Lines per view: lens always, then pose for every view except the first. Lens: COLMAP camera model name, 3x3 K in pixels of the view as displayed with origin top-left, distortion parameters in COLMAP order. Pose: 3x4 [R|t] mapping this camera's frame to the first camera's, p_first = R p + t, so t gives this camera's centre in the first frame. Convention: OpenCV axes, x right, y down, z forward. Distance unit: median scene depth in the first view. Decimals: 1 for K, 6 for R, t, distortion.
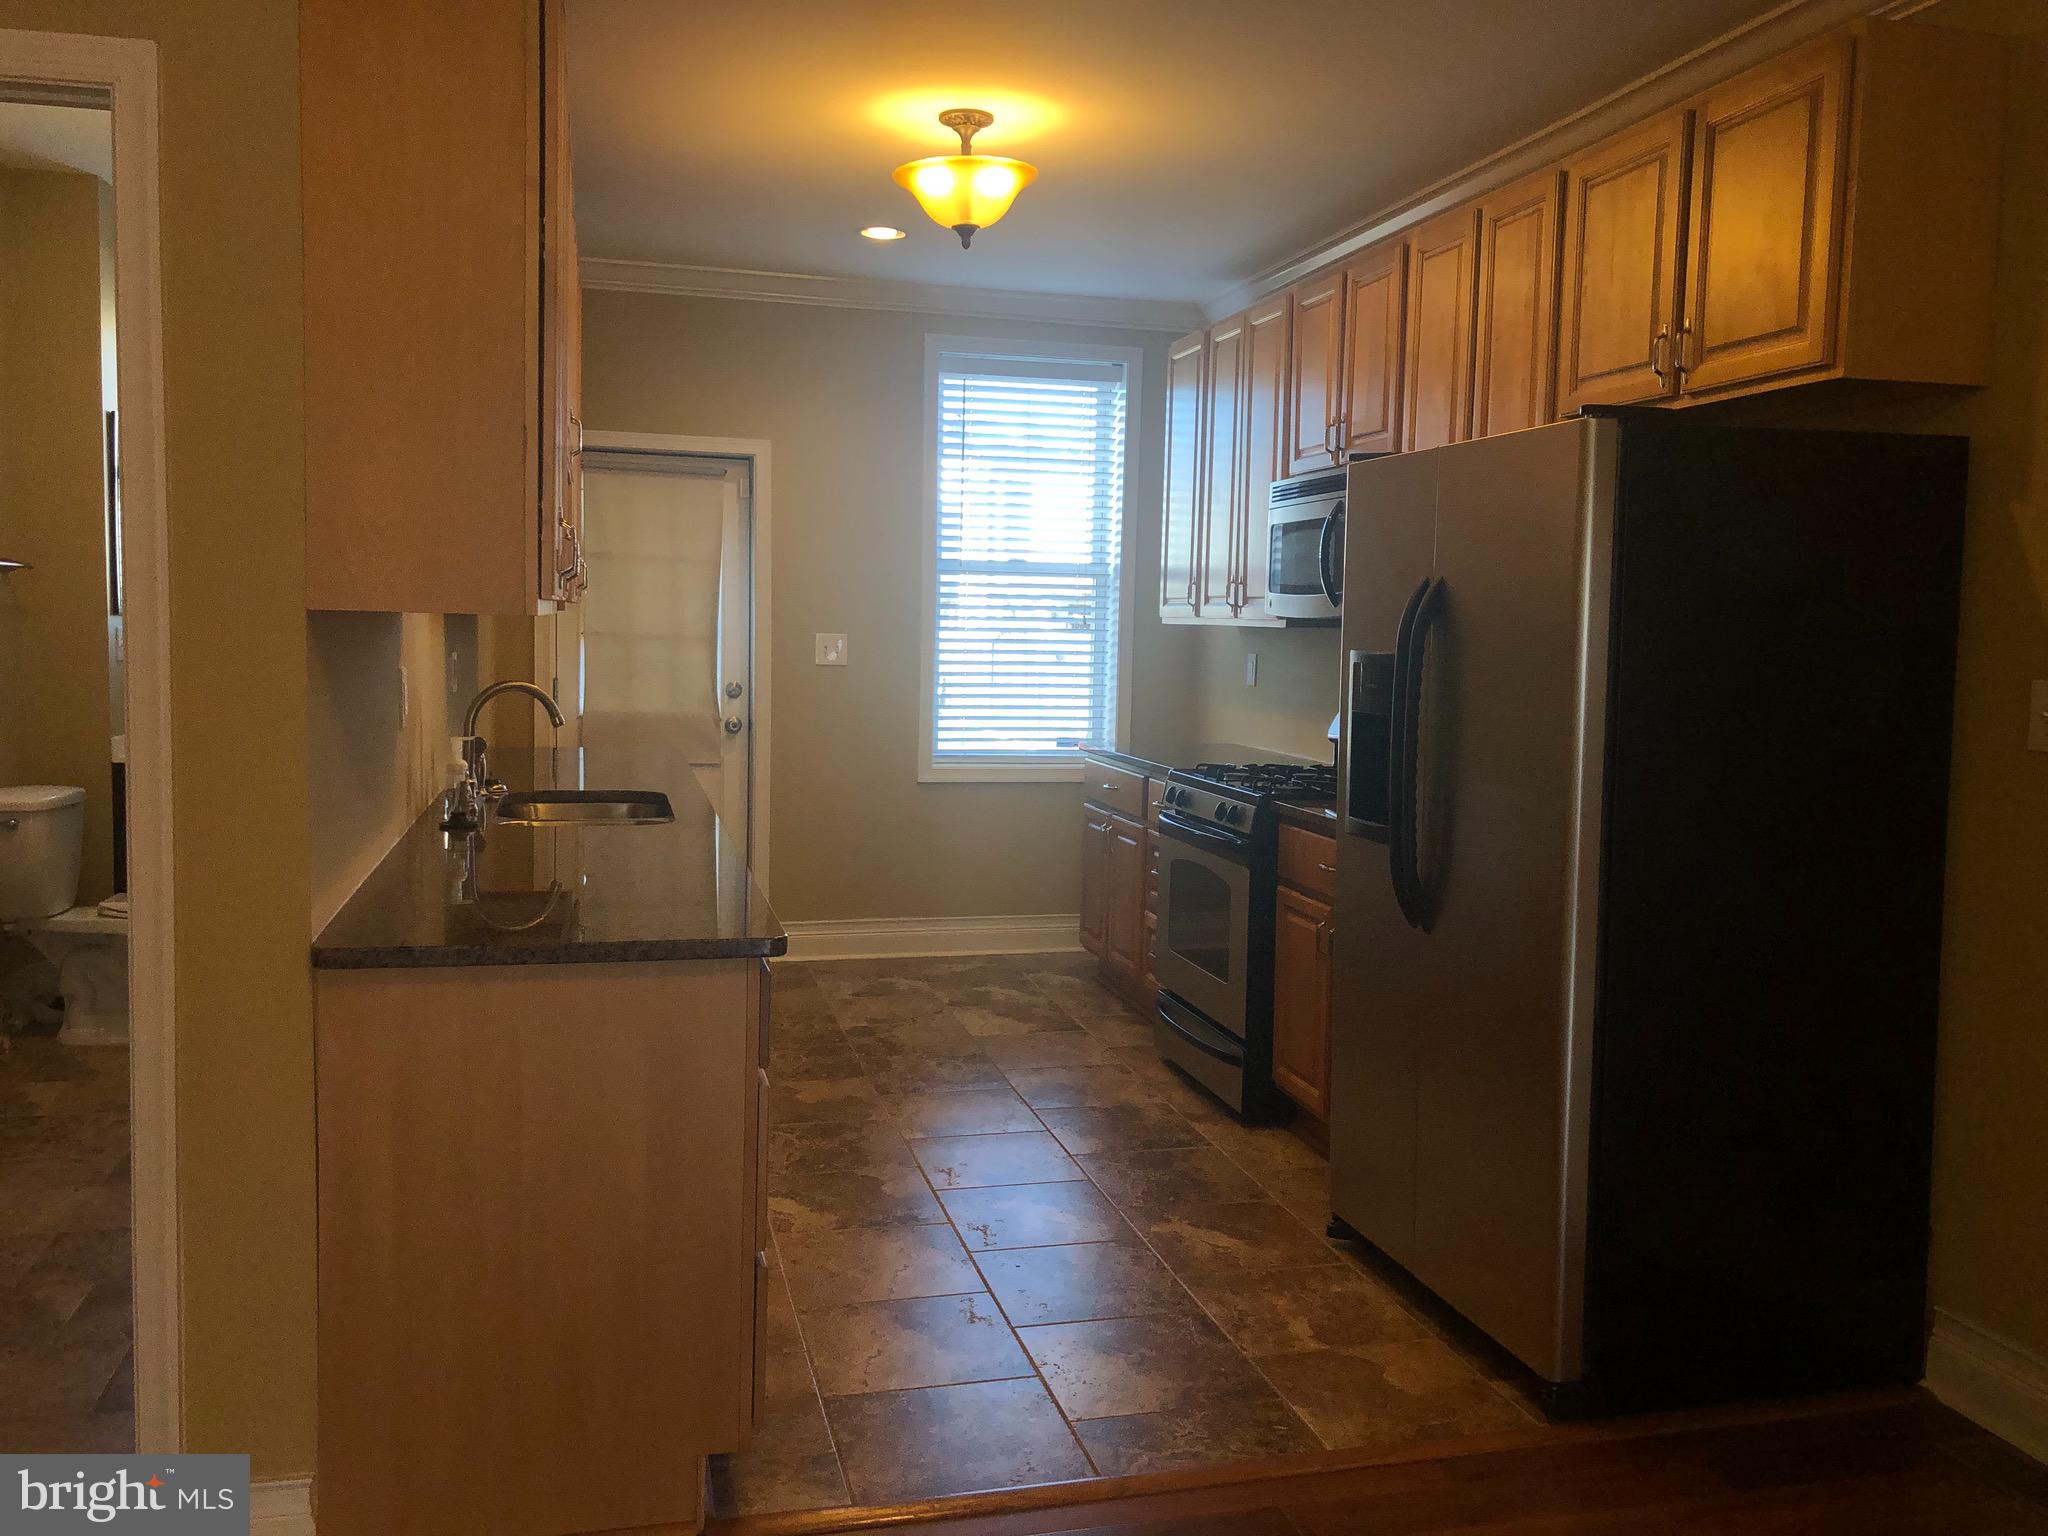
lens RADIAL K [[1646.9, 0, 1021.4], [0, 1646.9, 750.4], [0, 0, 1]] dist [0.071205, -0.128242]
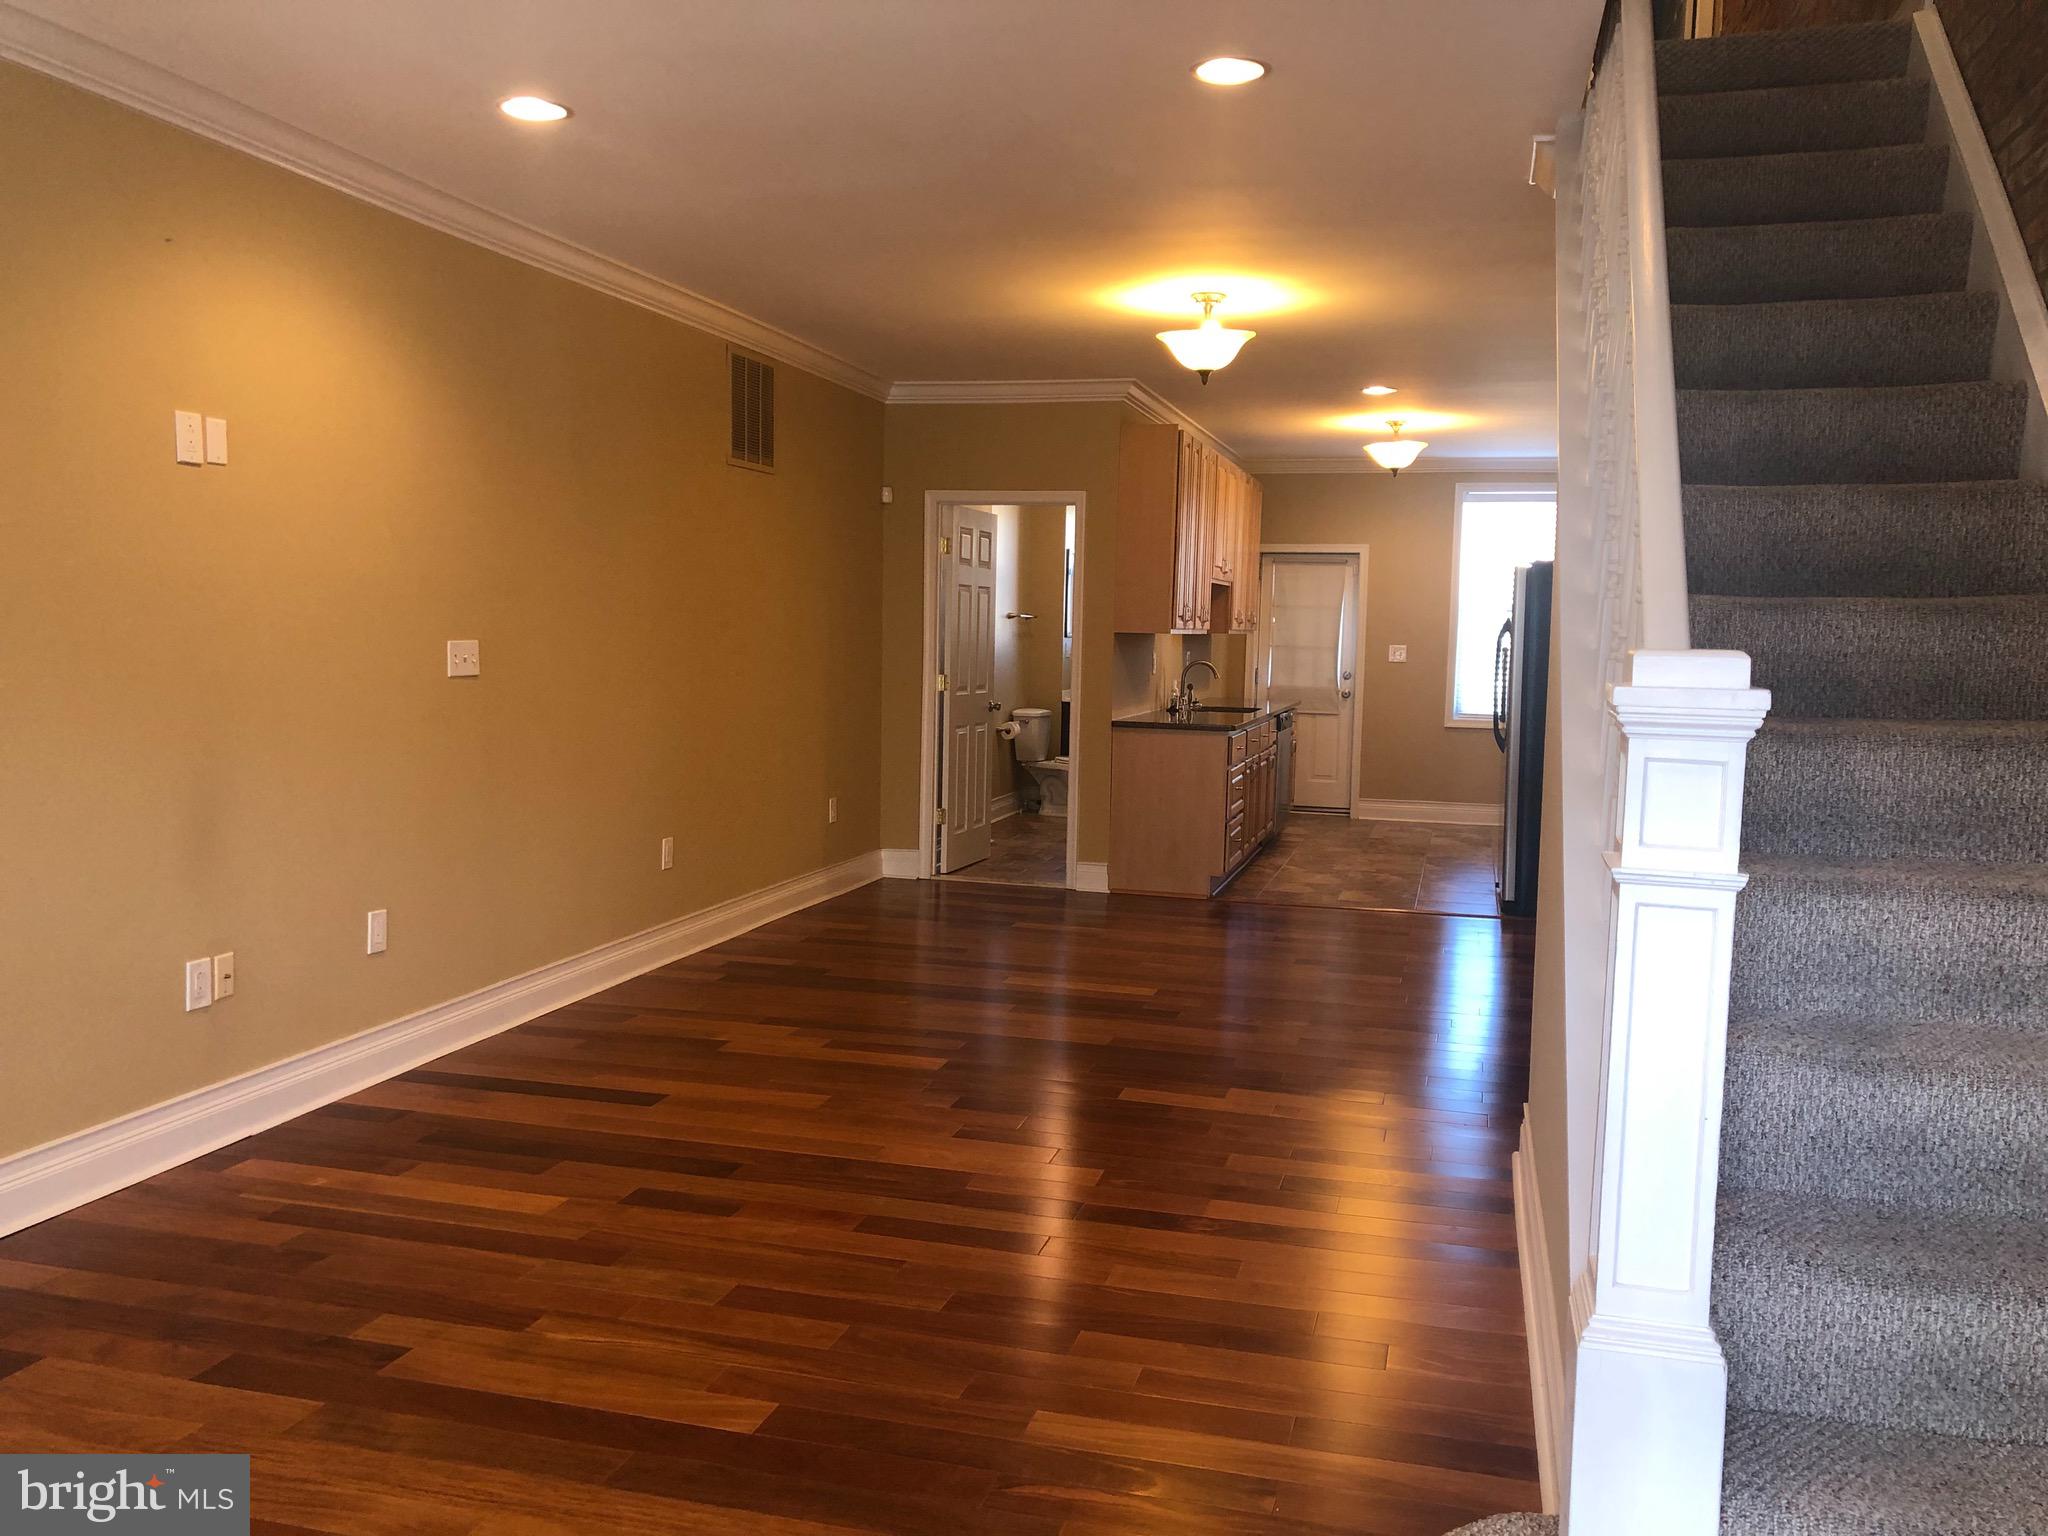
lens RADIAL K [[1656.3, 0, 1031.1], [0, 1656.3, 773.3], [0, 0, 1]] dist [0.111930, -0.233783]
pose [[0.872854, 0.034969, -0.486726, 0.619409], [-0.036793, 0.999306, 0.005814, 0.108730], [0.486592, 0.012833, 0.873535, -1.181554]]
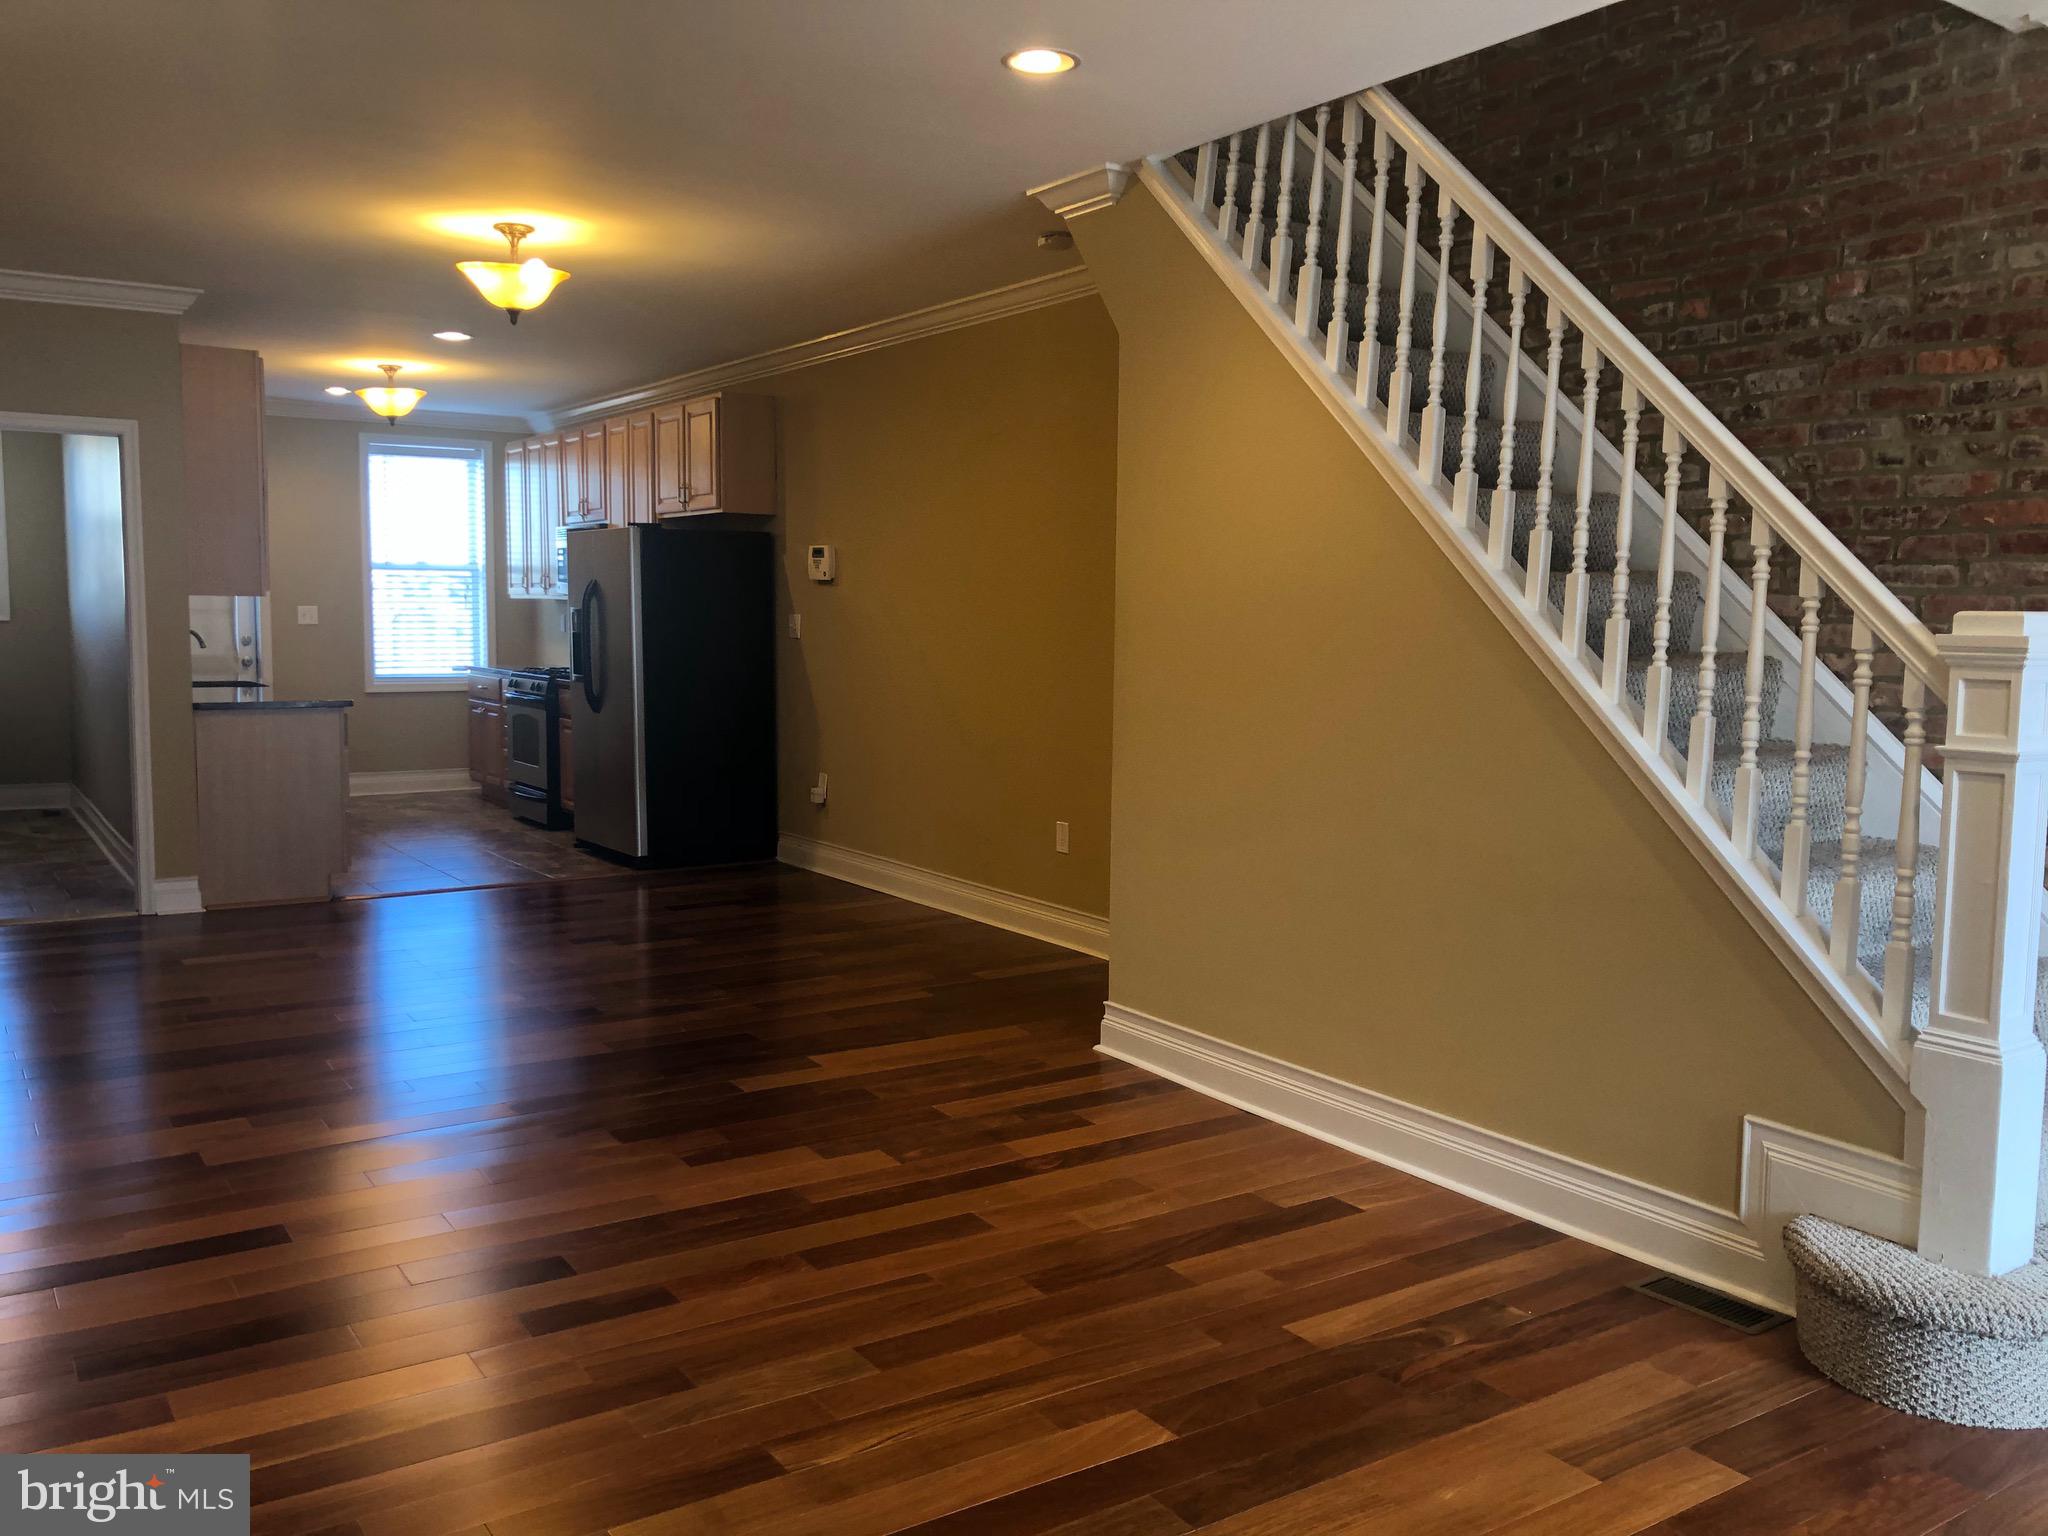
lens RADIAL K [[1669.2, 0, 1013.5], [0, 1669.2, 755.0], [0, 0, 1]] dist [0.030869, 0.010691]
pose [[0.943226, -0.045410, 0.329034, -0.007273], [0.039870, 0.998927, 0.023567, 0.099447], [-0.329751, -0.009110, 0.944024, -1.233091]]
